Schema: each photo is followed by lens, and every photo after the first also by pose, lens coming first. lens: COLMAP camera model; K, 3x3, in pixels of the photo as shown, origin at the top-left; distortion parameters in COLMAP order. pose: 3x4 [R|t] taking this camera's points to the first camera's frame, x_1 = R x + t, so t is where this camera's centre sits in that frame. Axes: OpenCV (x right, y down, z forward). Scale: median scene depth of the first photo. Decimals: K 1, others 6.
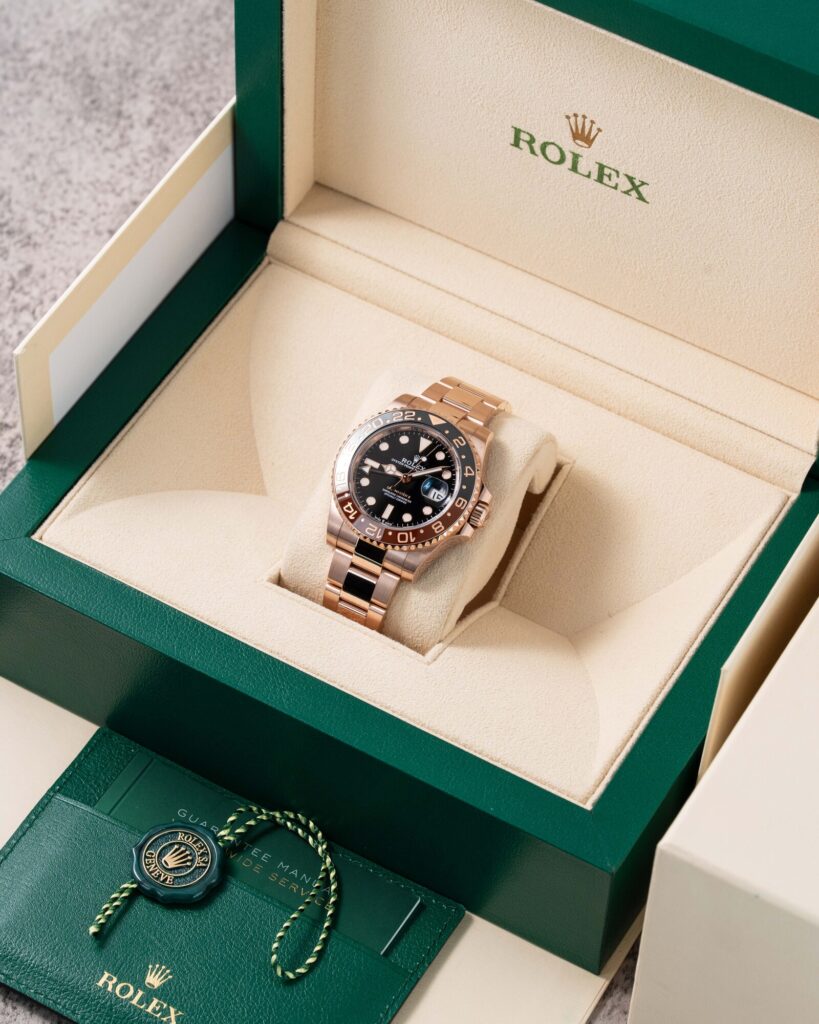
lens RADIAL K [[7438.3, 0, 408.9], [0, 7438.3, 510.4], [0, 0, 1]] dist [0.577280, 0.000000]
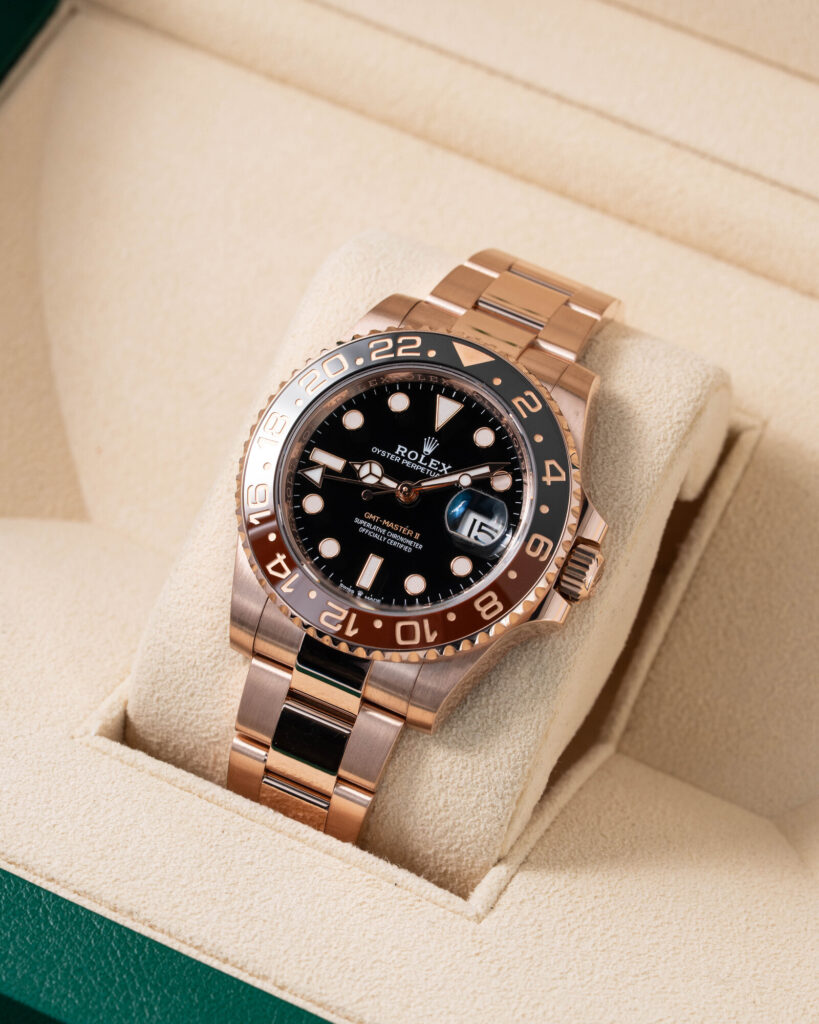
lens RADIAL K [[7438.3, 0, 410.6], [0, 7438.3, 514.7], [0, 0, 1]] dist [0.577280, 0.000000]
pose [[0.998872, -0.041214, 0.023597, -0.010493], [0.040401, 0.998608, 0.033921, -0.017681], [-0.024962, -0.032929, 0.999146, 0.562505]]
